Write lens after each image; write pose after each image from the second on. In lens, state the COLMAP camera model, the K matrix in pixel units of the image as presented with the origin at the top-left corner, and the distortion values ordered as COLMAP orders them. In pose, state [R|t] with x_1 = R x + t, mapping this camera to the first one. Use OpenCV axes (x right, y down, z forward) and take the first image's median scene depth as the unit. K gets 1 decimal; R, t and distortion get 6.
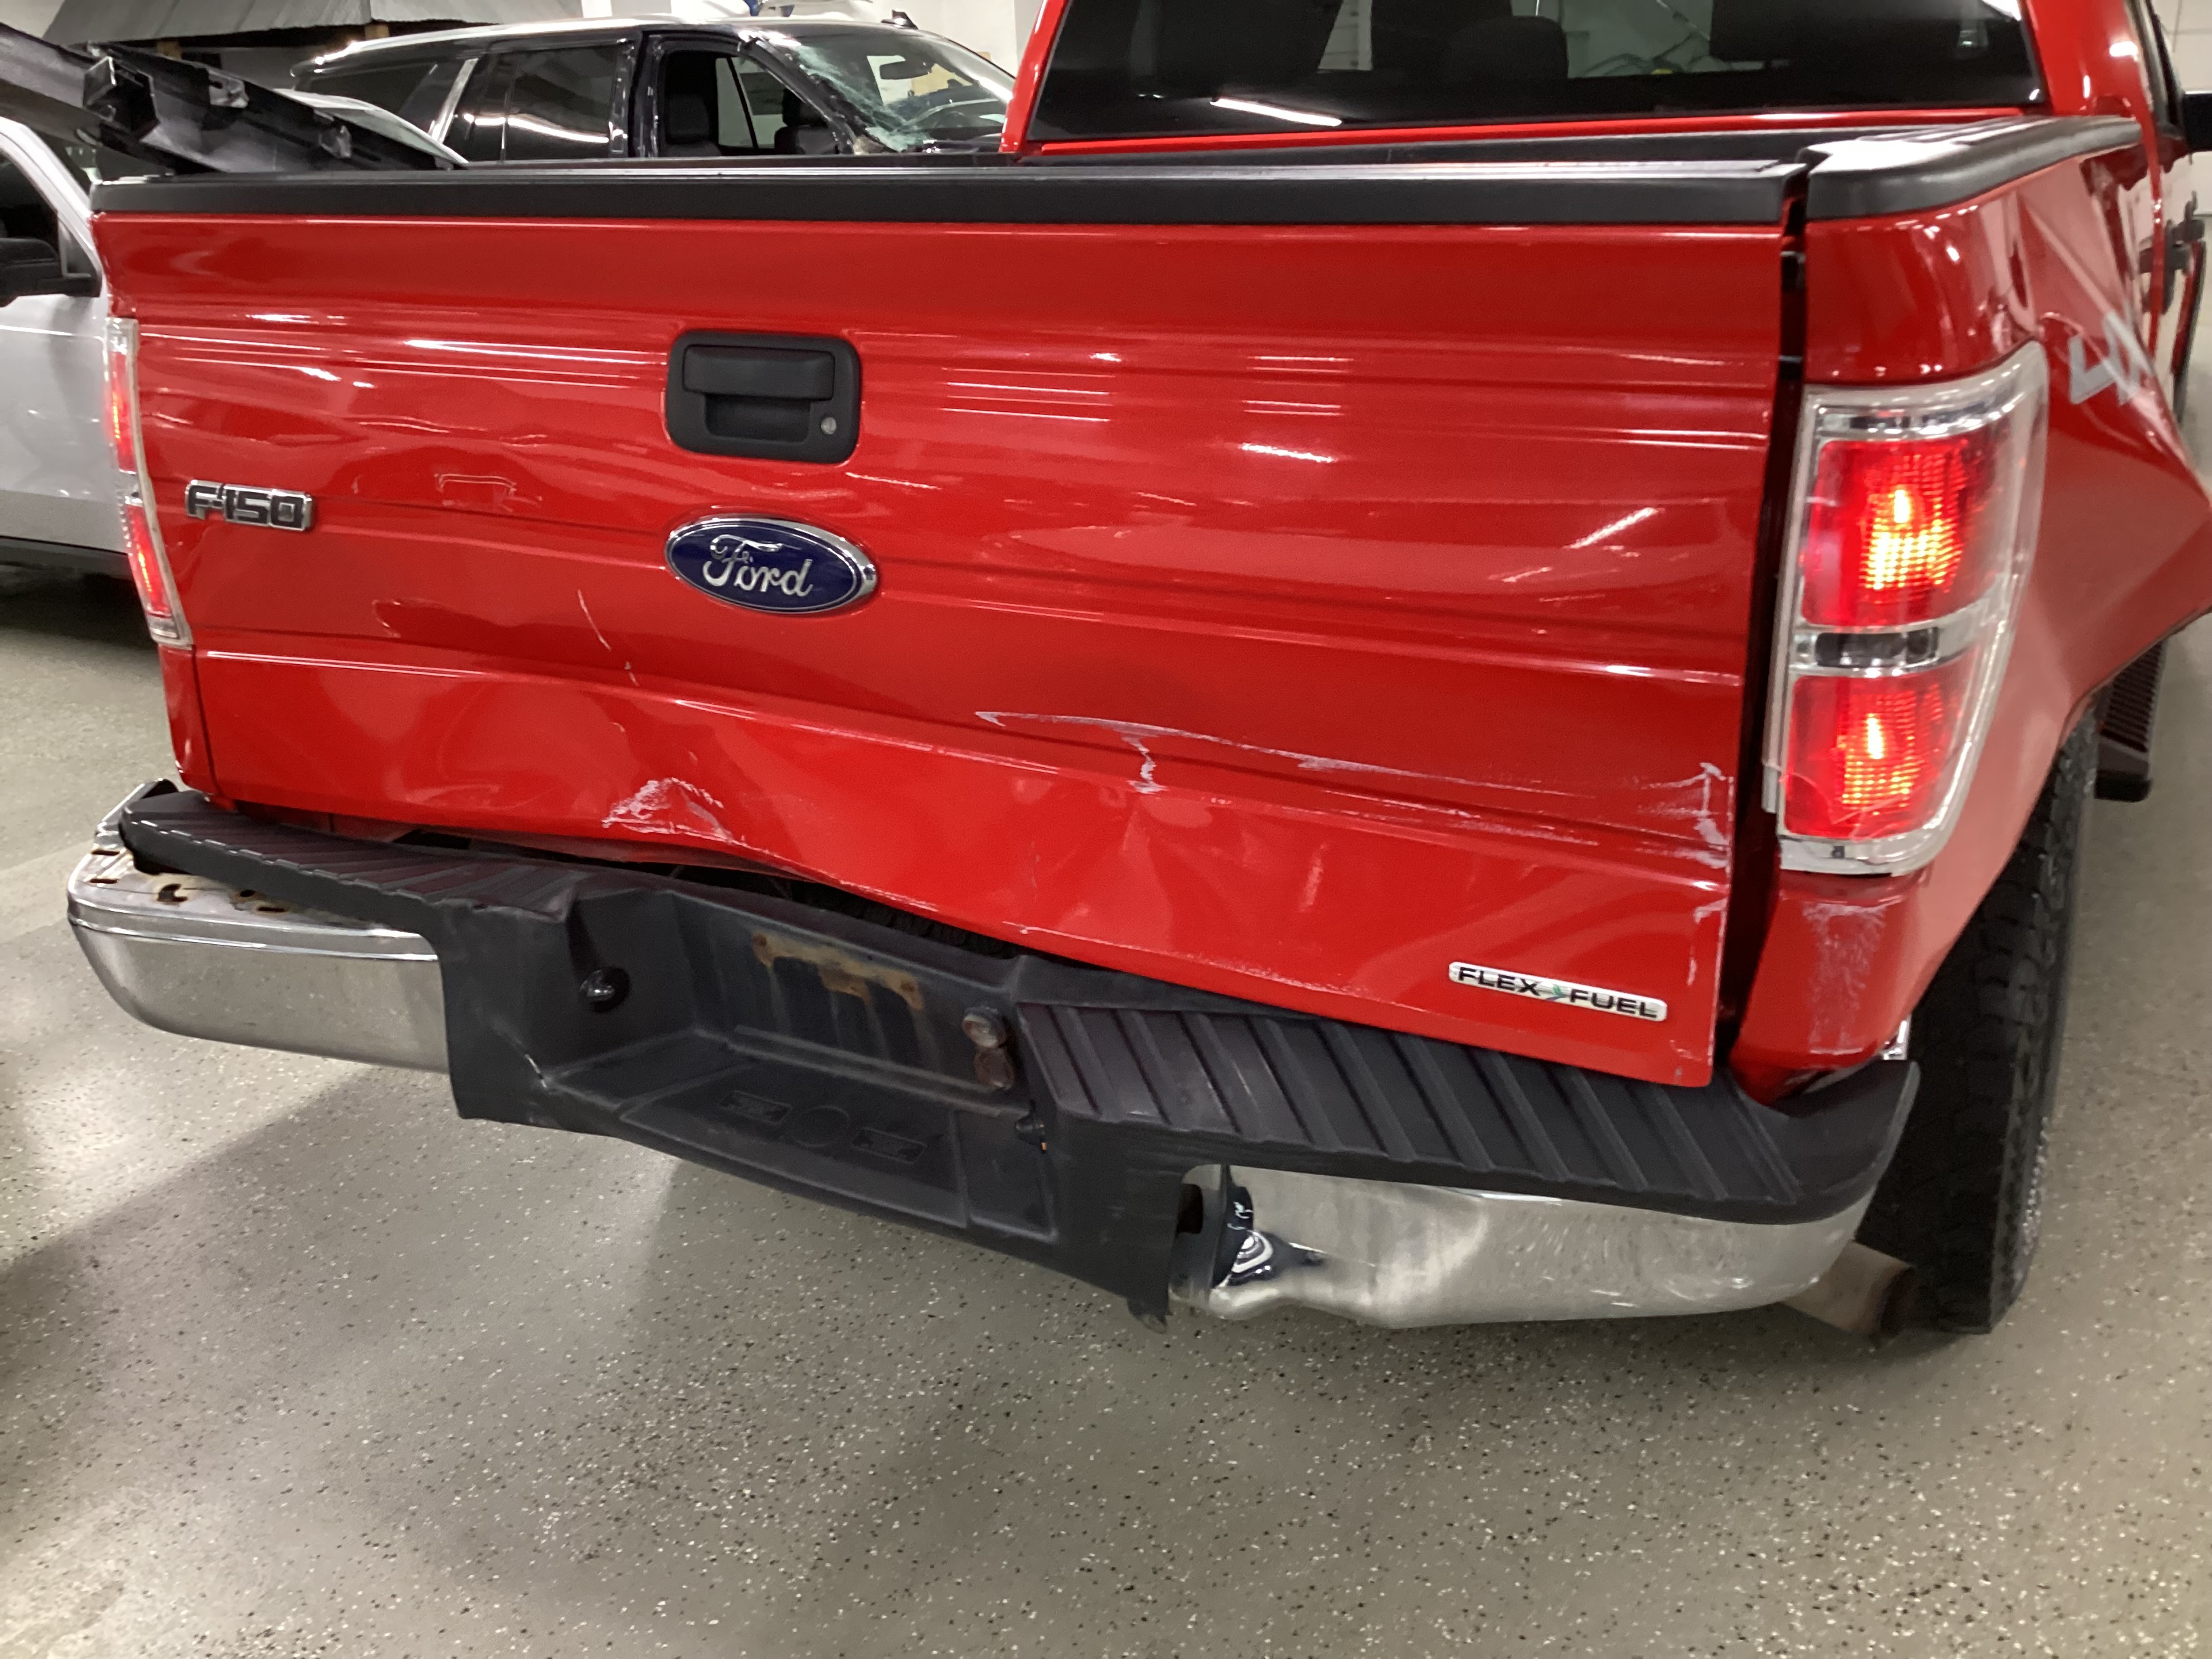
lens RADIAL K [[1977.8, 0, 1106.0], [0, 1977.8, 829.5], [0, 0, 1]] dist [0.108046, -0.221125]
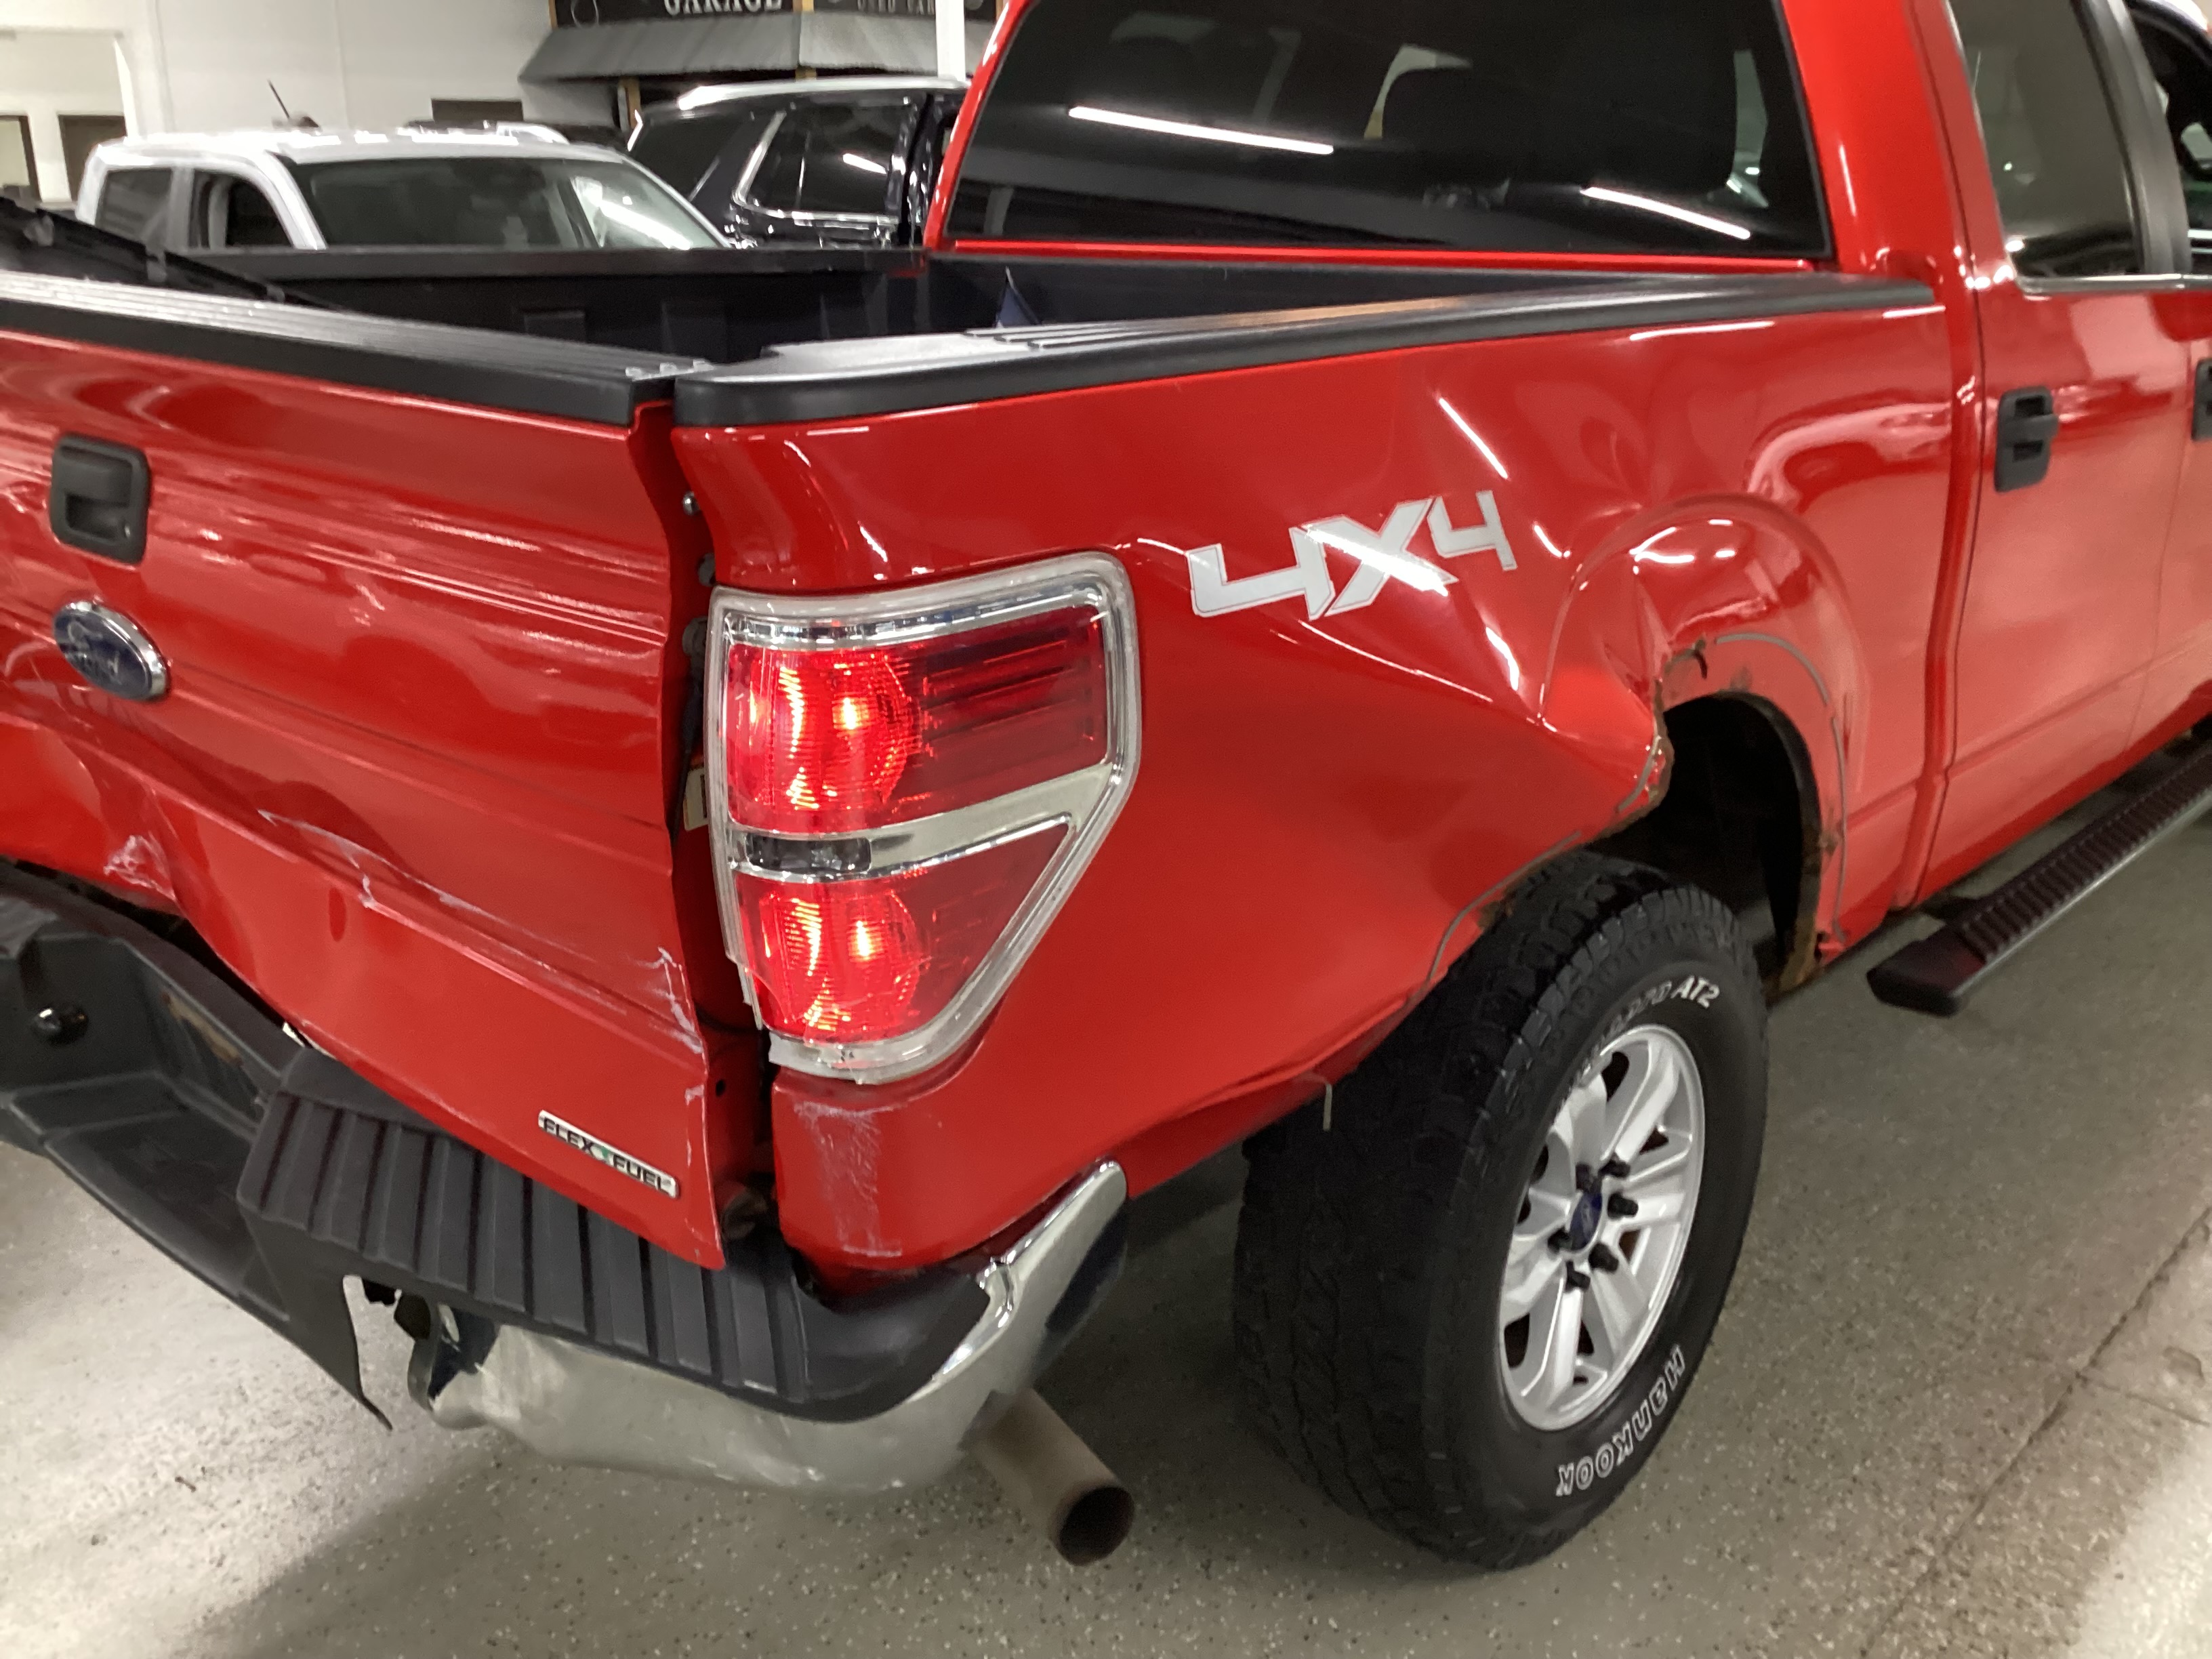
lens RADIAL K [[1977.8, 0, 1106.0], [0, 1977.8, 829.5], [0, 0, 1]] dist [0.108046, -0.221125]
pose [[0.973302, 0.104897, -0.204158, 0.526428], [-0.109118, 0.993984, -0.009494, -0.078886], [0.201934, 0.031518, 0.978892, 0.051529]]
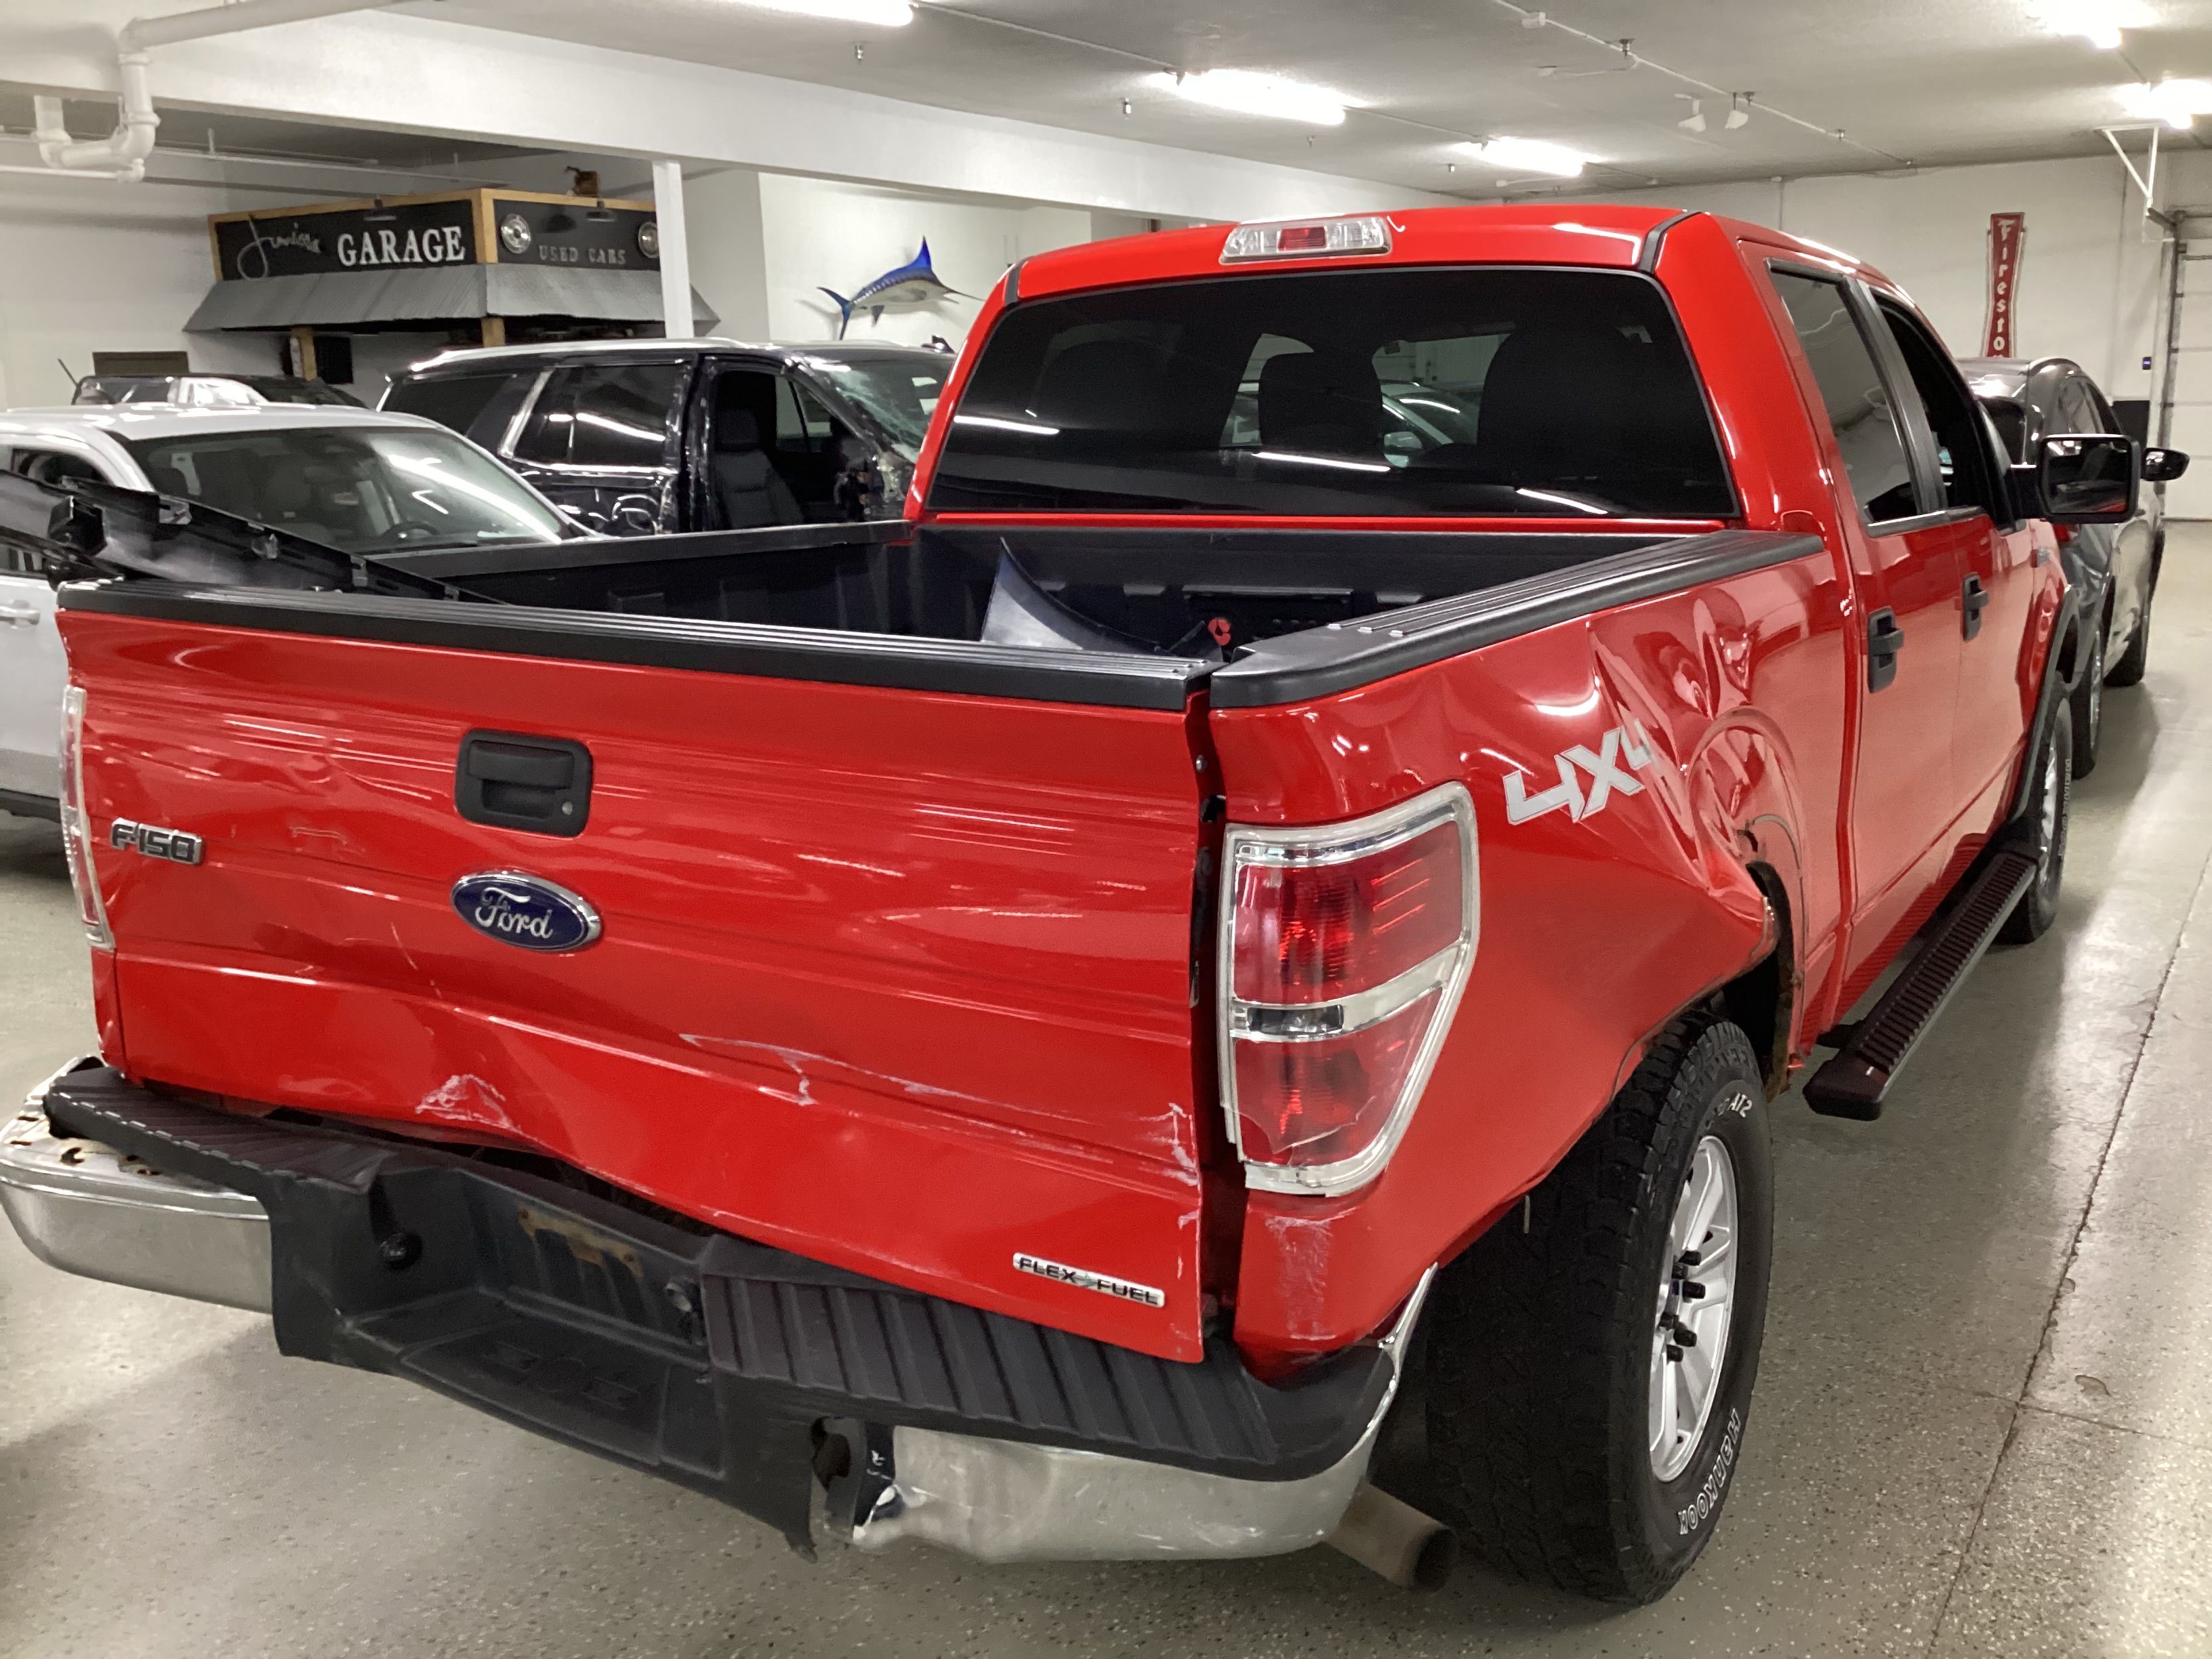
lens RADIAL K [[1977.8, 0, 1106.0], [0, 1977.8, 829.5], [0, 0, 1]] dist [0.108046, -0.221125]
pose [[0.998595, 0.025140, -0.046658, 0.231022], [-0.030822, 0.991632, -0.125365, -0.034541], [0.043116, 0.126627, 0.991013, -0.217548]]
